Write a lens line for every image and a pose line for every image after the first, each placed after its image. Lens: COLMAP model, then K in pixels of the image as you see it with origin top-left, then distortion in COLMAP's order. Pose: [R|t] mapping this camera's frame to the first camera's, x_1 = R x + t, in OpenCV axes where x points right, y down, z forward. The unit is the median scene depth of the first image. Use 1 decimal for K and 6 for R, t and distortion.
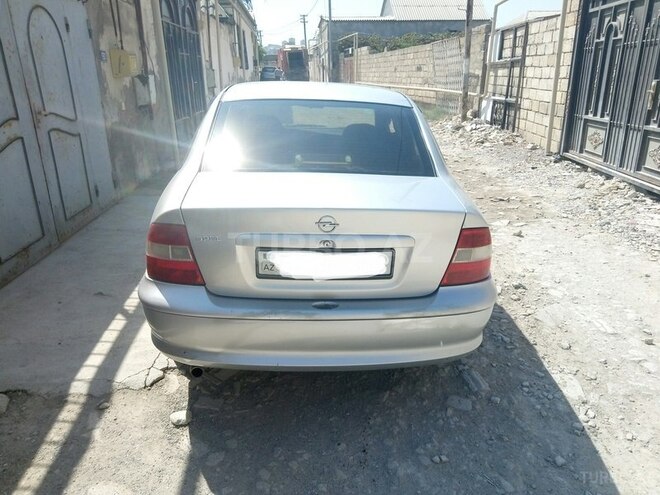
lens RADIAL K [[470.2, 0, 330.1], [0, 470.2, 237.1], [0, 0, 1]] dist [0.006971, 0.006517]
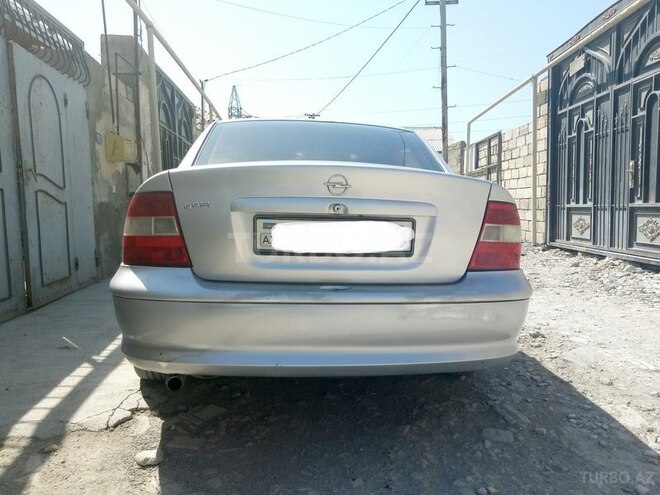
lens RADIAL K [[470.2, 0, 330.1], [0, 470.2, 237.1], [0, 0, 1]] dist [0.006971, 0.006517]
pose [[0.999542, -0.006543, 0.029543, -0.030439], [0.013341, 0.971616, -0.236189, 0.178201], [-0.027159, 0.236475, 0.971258, 0.117636]]
